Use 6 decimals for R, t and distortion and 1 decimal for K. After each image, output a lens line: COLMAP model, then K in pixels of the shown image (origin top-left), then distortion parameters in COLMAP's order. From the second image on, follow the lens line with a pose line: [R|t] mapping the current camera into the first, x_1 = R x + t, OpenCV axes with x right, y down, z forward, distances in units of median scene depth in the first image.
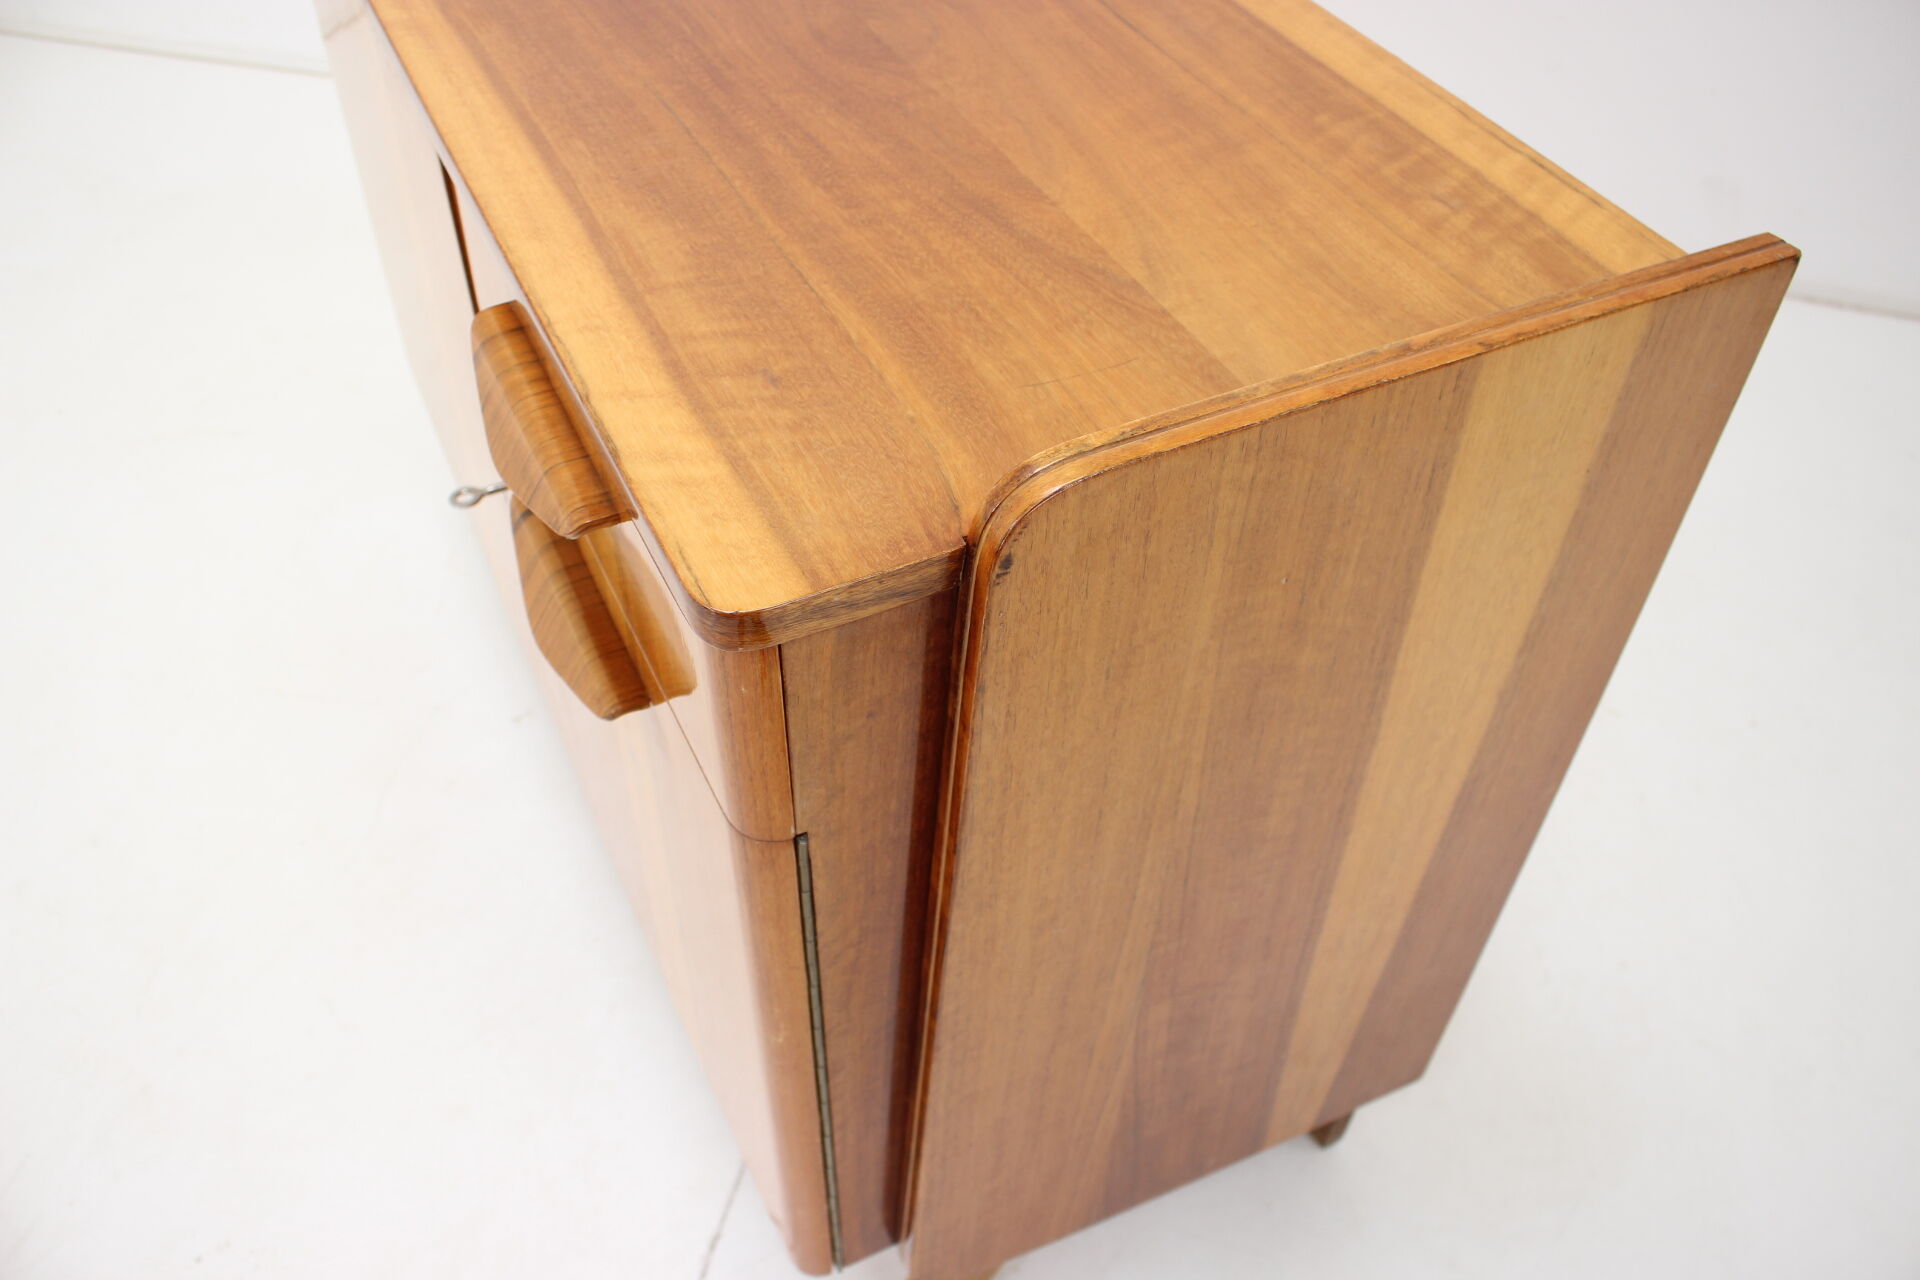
lens RADIAL K [[1578.3, 0, 968.7], [0, 1578.3, 656.0], [0, 0, 1]] dist [-0.158532, 0.071095]
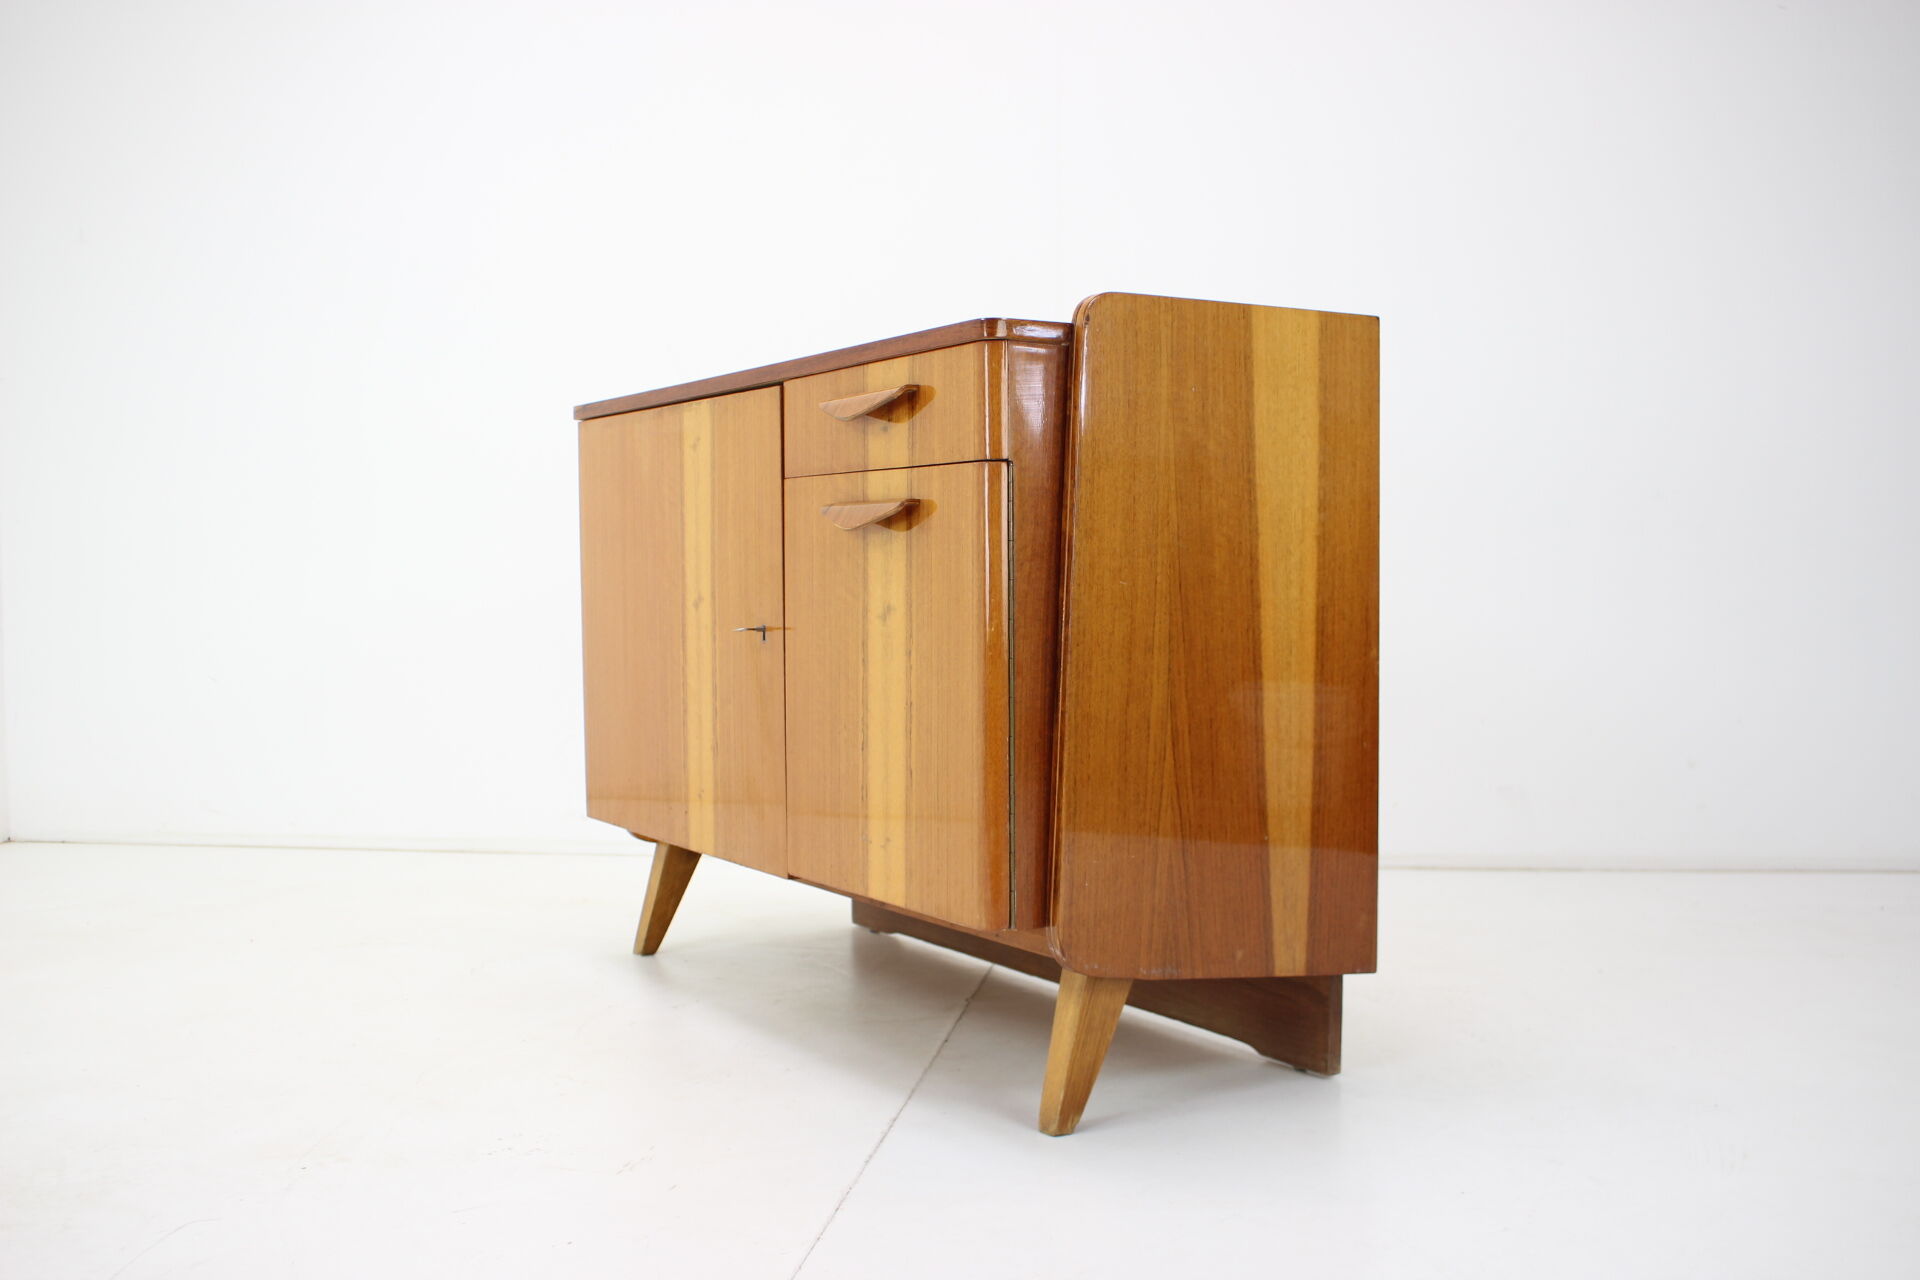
lens RADIAL K [[1861.8, 0, 967.2], [0, 1861.8, 644.1], [0, 0, 1]] dist [-0.061193, 0.000000]
pose [[0.994531, -0.037485, 0.097480, -0.413970], [0.094394, 0.722025, -0.685398, 2.023442], [-0.044691, 0.690851, 0.721615, -0.743967]]
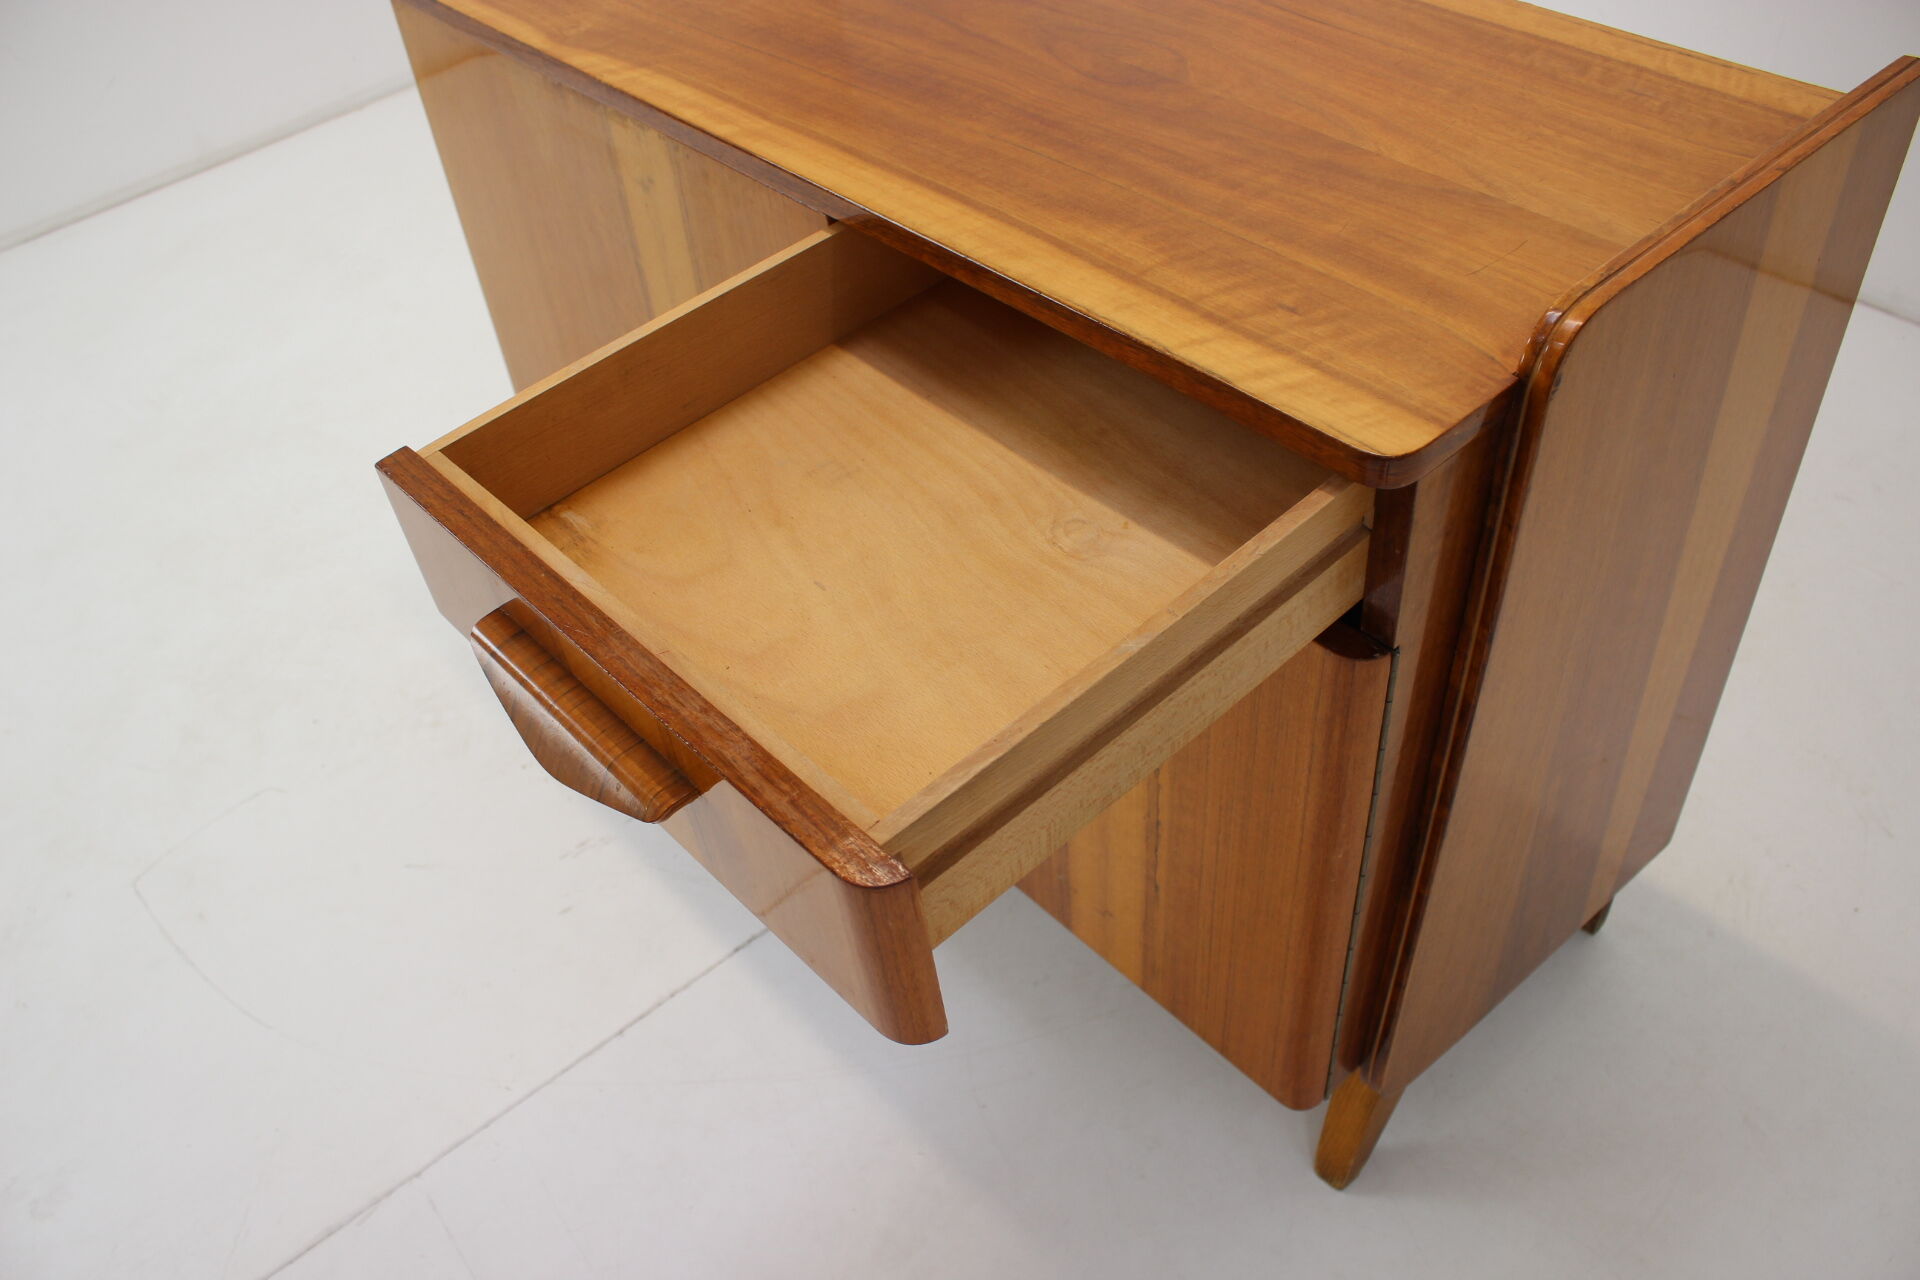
lens RADIAL K [[1578.3, 0, 947.0], [0, 1578.3, 640.2], [0, 0, 1]] dist [-0.158532, 0.071095]
pose [[0.964052, -0.249618, 0.091073, -0.538666], [0.254503, 0.965953, -0.046504, 0.068887], [-0.076364, 0.068010, 0.994758, -0.219115]]
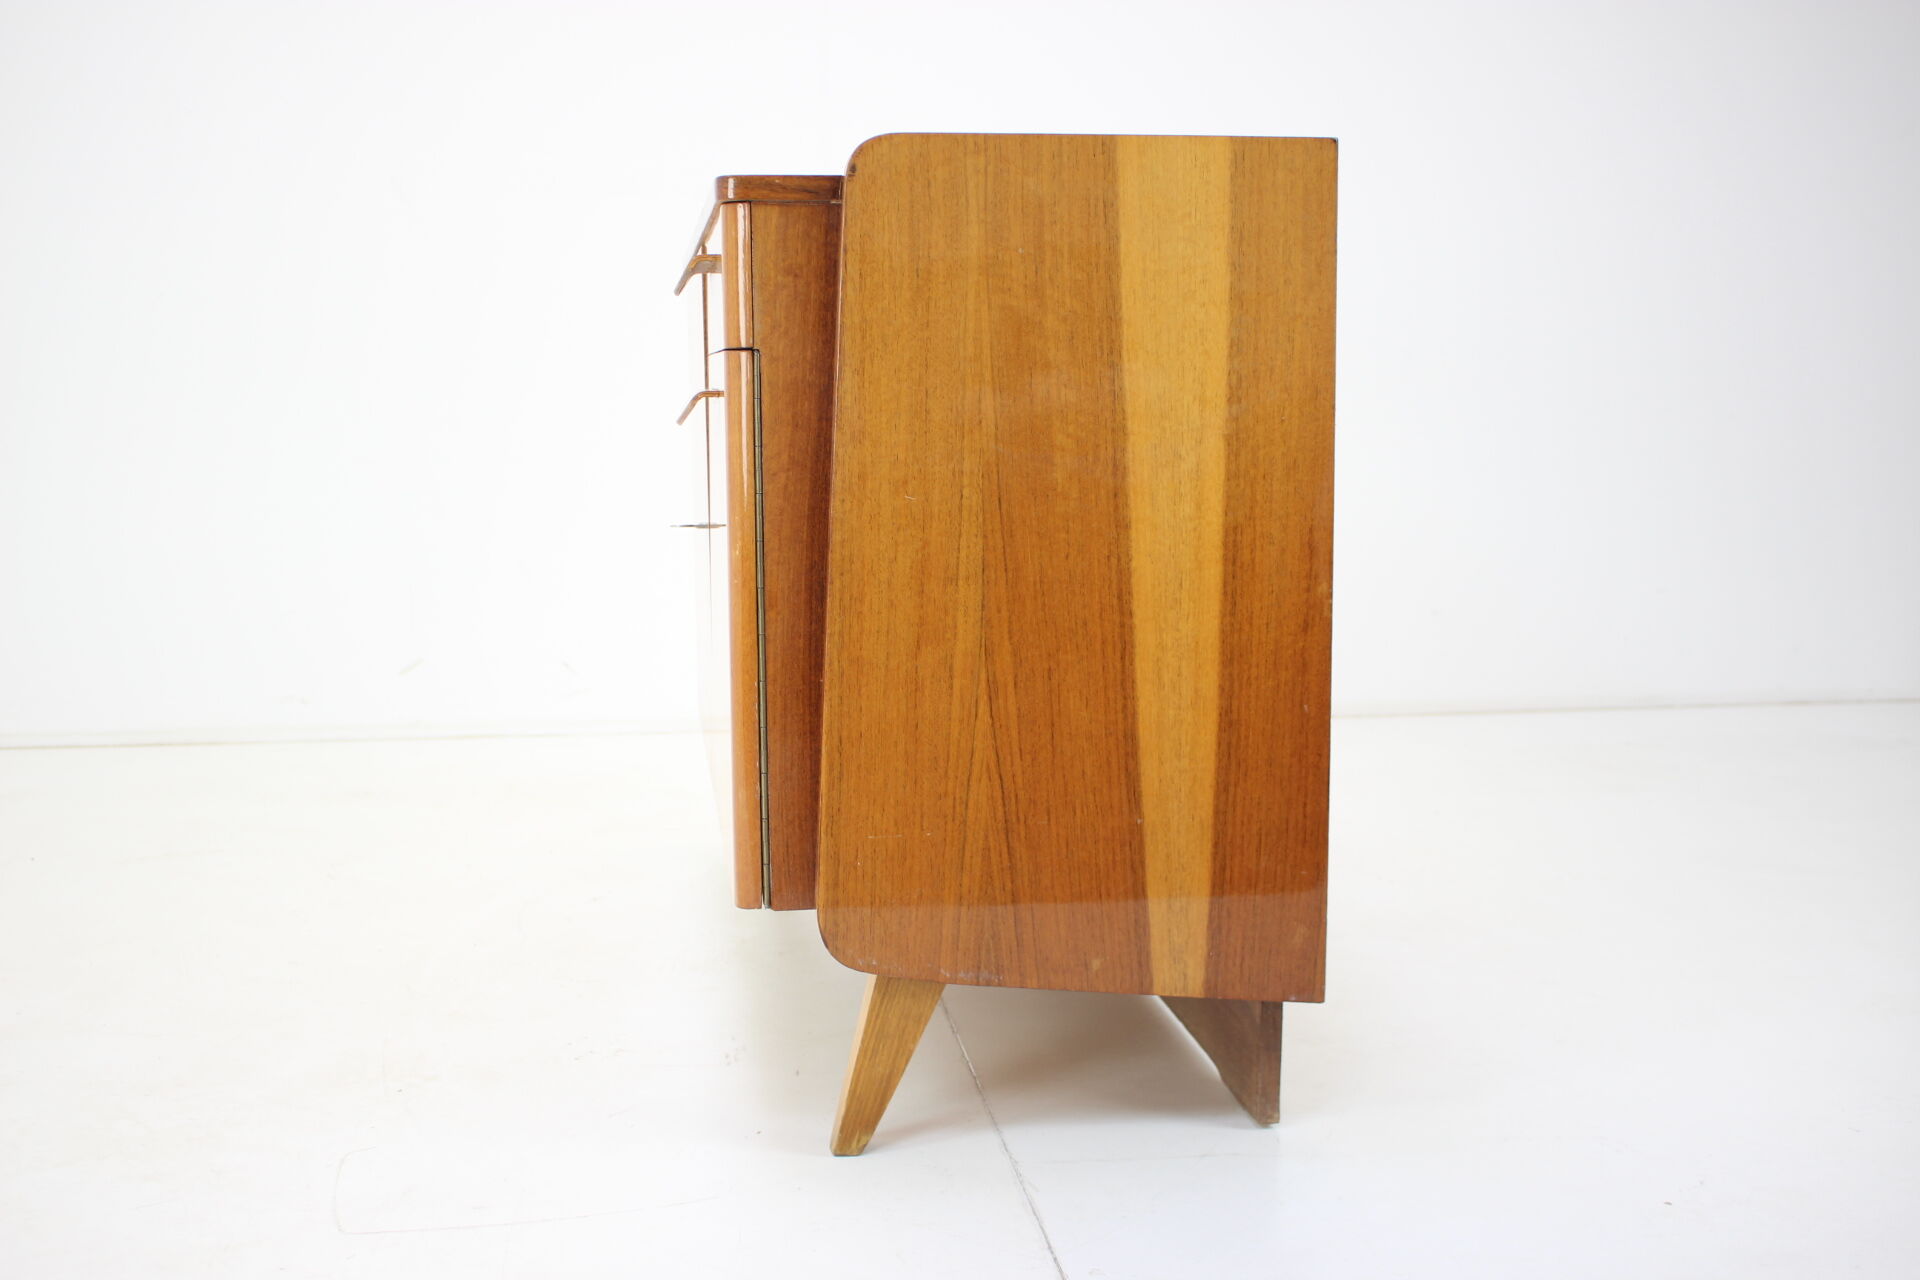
lens RADIAL K [[2076.5, 0, 958.0], [0, 2076.5, 641.1], [0, 0, 1]] dist [-0.050345, 0.000000]
pose [[0.949047, 0.002315, -0.315125, 0.856944], [-0.202663, 0.770242, -0.604694, 1.726956], [0.241322, 0.637747, 0.731465, -0.530799]]
